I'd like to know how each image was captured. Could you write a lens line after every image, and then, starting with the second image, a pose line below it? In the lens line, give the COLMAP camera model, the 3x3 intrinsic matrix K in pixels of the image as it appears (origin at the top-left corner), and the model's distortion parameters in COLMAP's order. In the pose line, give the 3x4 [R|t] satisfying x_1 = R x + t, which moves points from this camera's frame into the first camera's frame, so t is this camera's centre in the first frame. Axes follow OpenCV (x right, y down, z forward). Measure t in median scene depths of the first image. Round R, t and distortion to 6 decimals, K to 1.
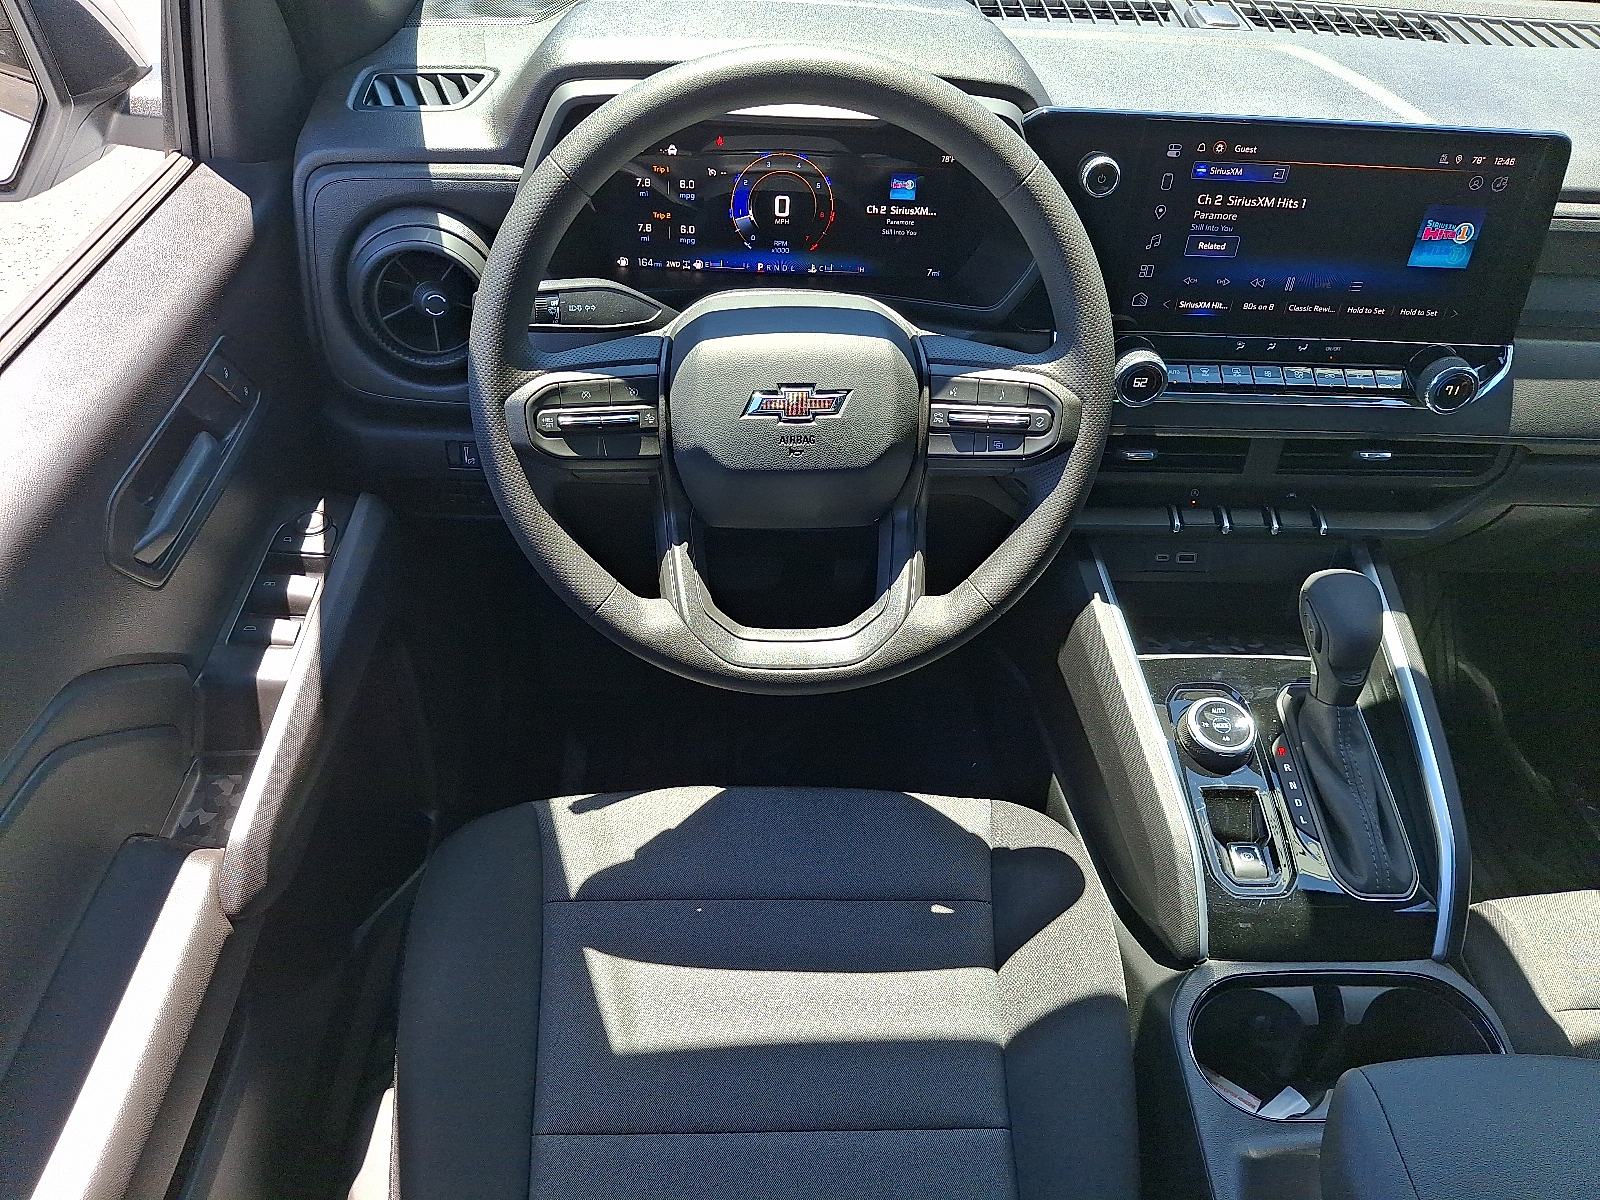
lens RADIAL K [[1174.7, 0, 800.0], [0, 1174.7, 600.0], [0, 0, 1]] dist [0.088665, -0.203583]
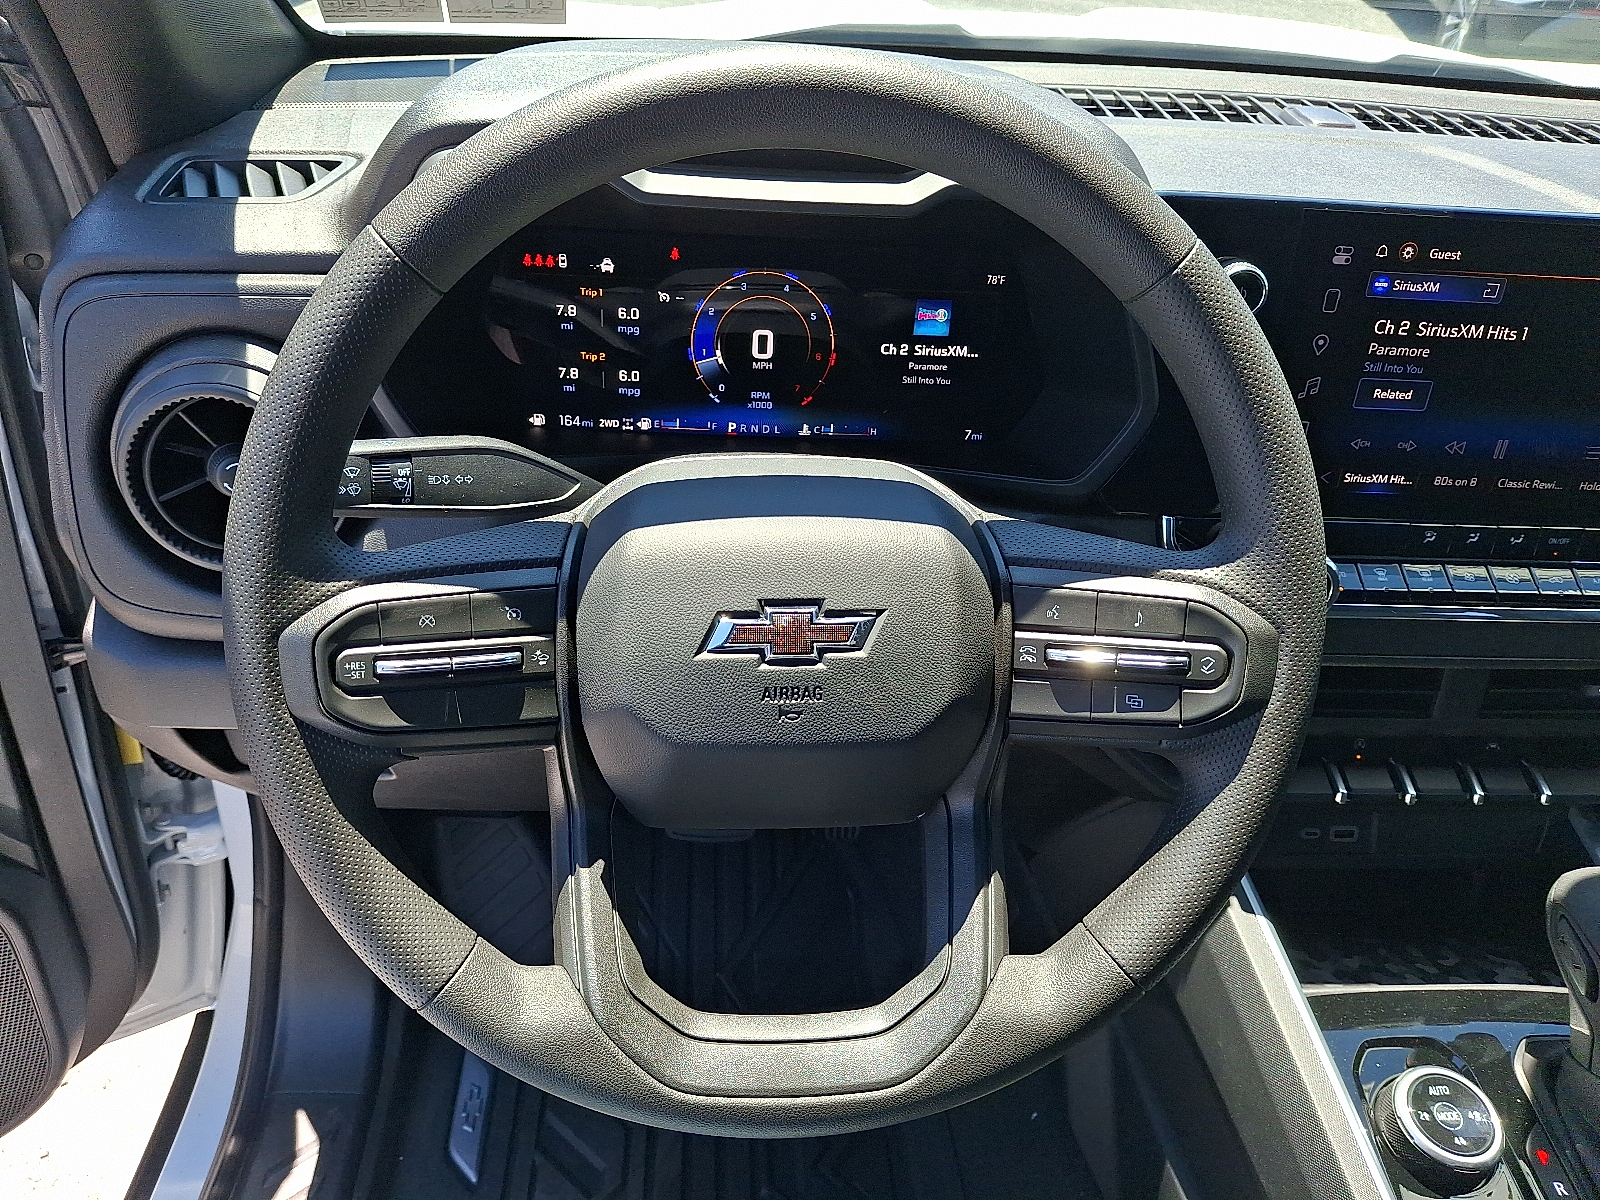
lens RADIAL K [[1204.8, 0, 800.0], [0, 1204.8, 600.0], [0, 0, 1]] dist [0.002642, 0.002757]
pose [[0.999754, -0.001608, 0.022120, -0.009977], [0.005005, 0.987998, -0.154383, -0.077219], [-0.021606, 0.154456, 0.987763, 0.345546]]
